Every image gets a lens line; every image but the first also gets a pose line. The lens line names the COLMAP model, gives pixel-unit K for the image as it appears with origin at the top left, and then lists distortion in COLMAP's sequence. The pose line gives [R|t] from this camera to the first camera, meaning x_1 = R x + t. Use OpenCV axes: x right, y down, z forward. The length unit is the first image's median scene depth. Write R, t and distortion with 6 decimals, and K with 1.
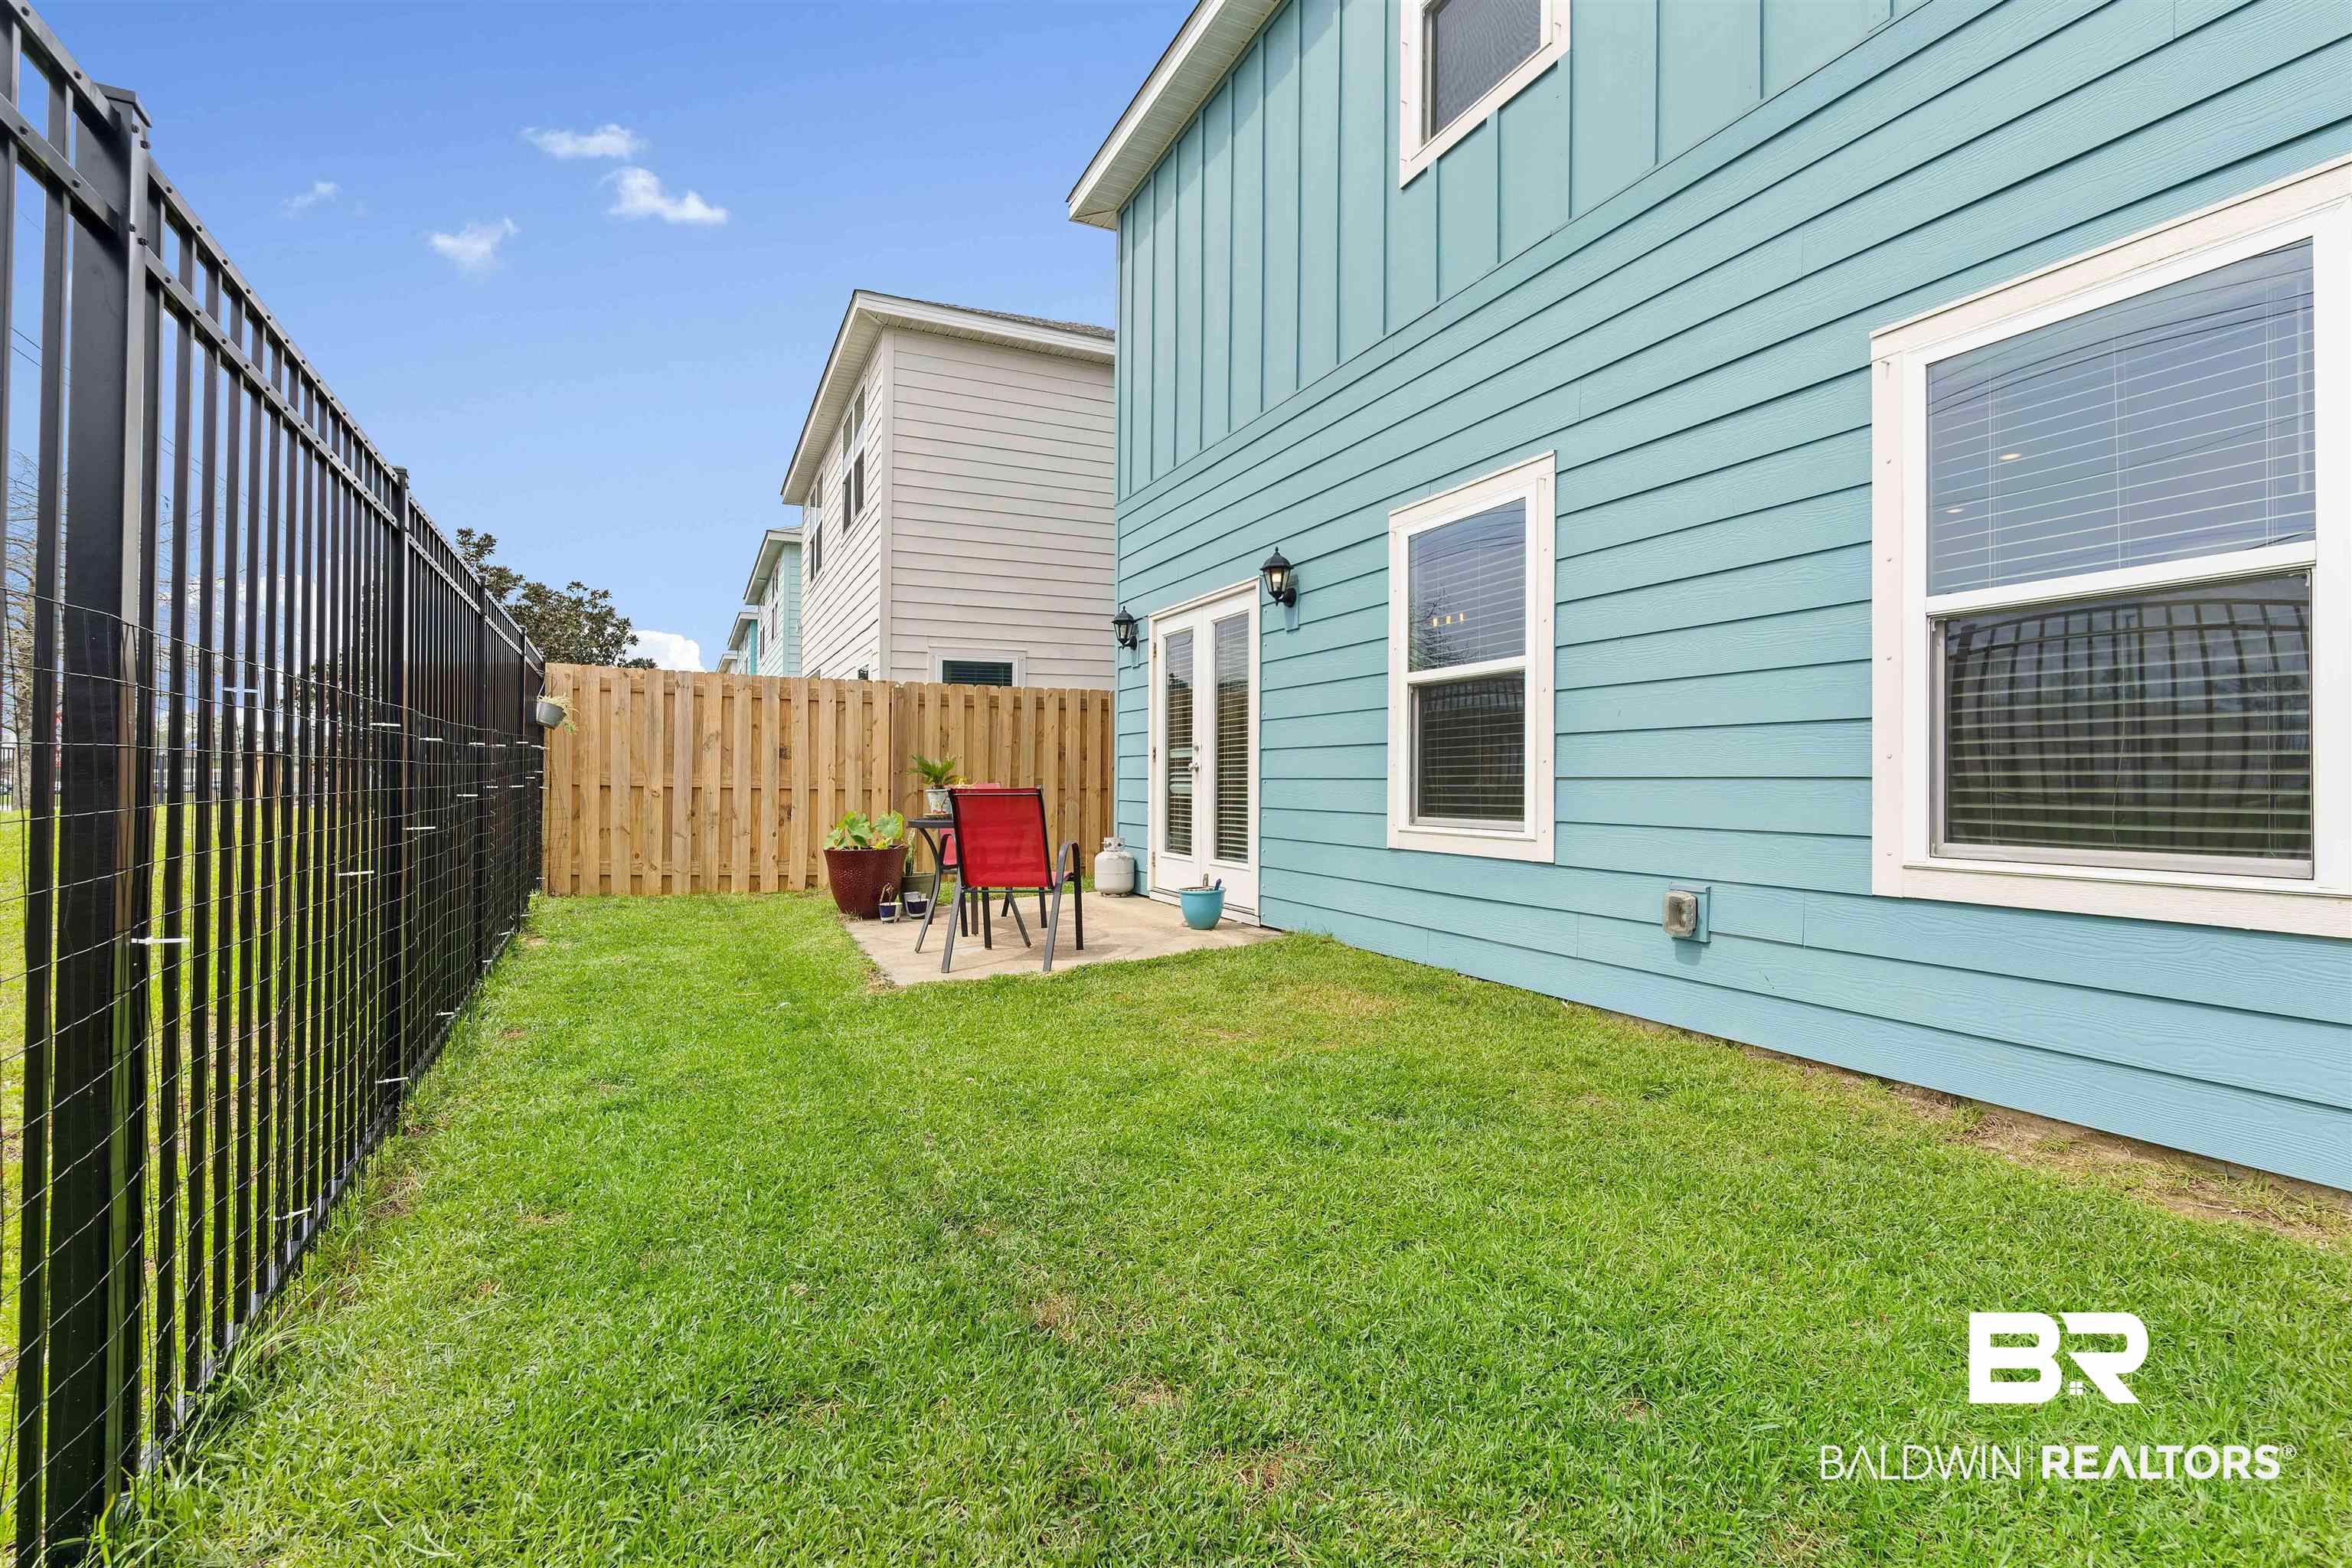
lens RADIAL K [[1031.1, 0, 1206.4], [0, 1031.1, 783.3], [0, 0, 1]] dist [0.003774, -0.003715]
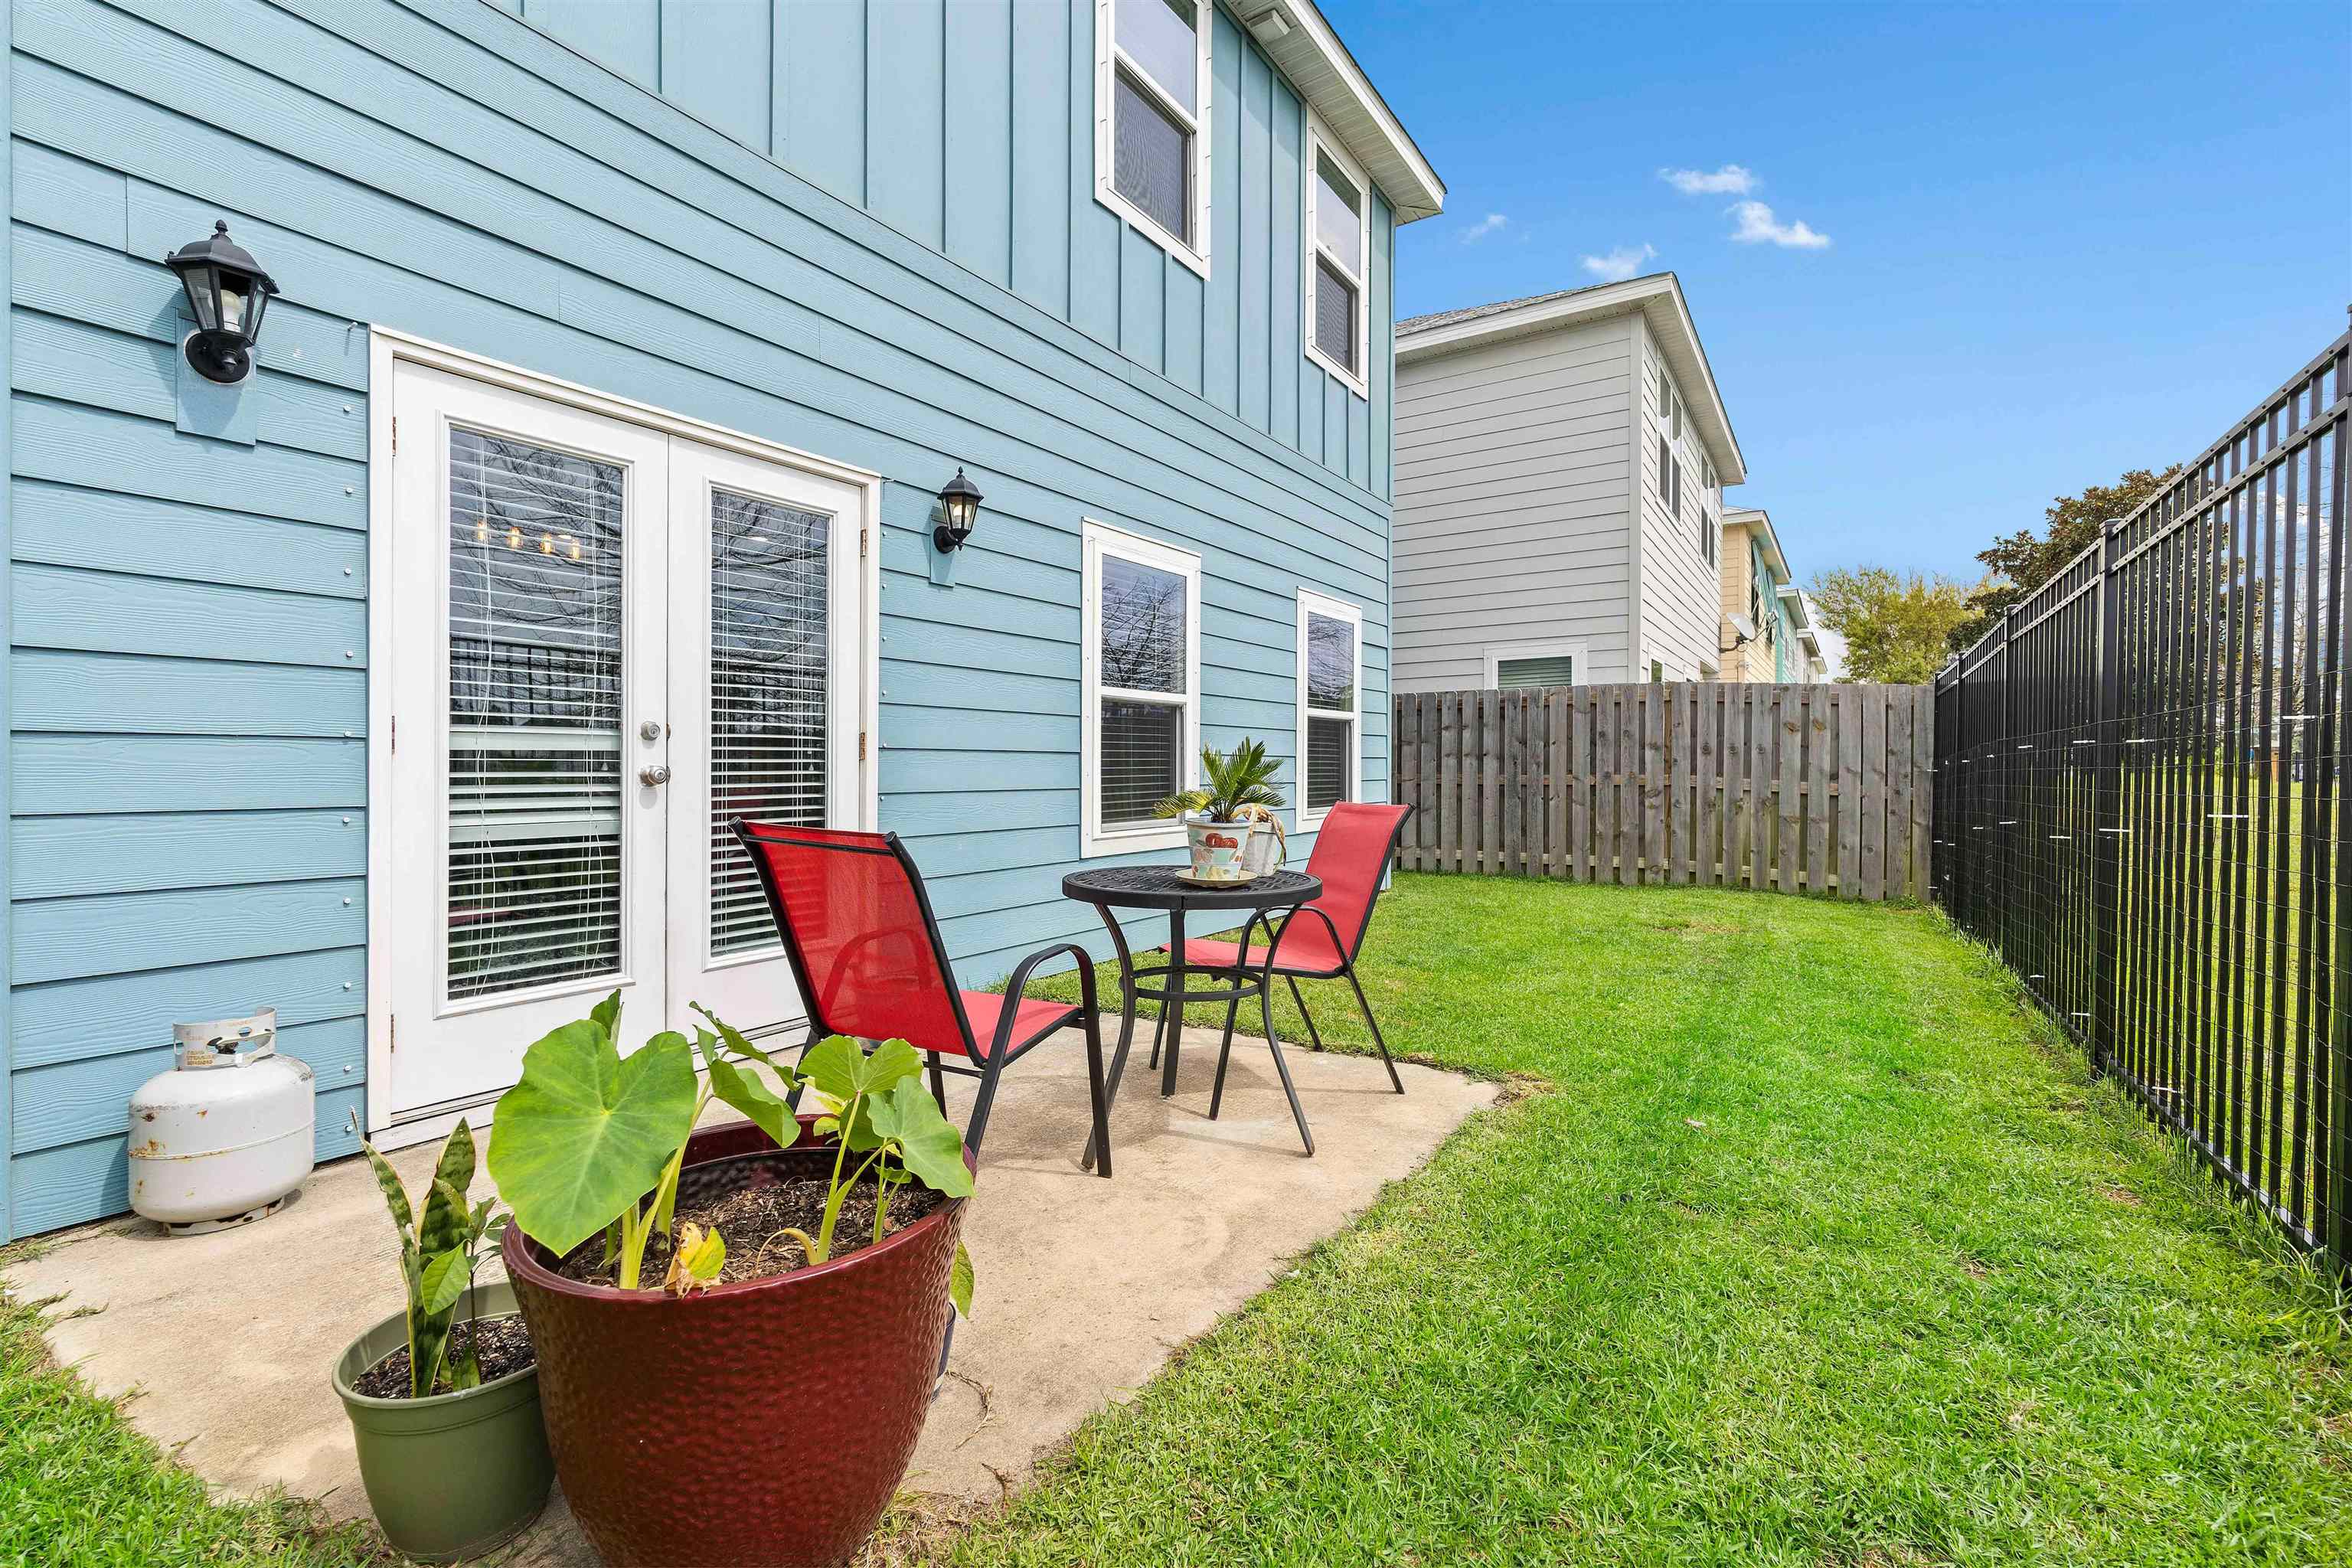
lens RADIAL K [[1031.1, 0, 1206.4], [0, 1031.1, 783.3], [0, 0, 1]] dist [0.003774, -0.003715]
pose [[-0.503329, 0.013687, 0.863987, -0.718329], [0.024648, 0.999695, -0.001478, -0.007238], [-0.863743, 0.020551, -0.503513, 1.393827]]
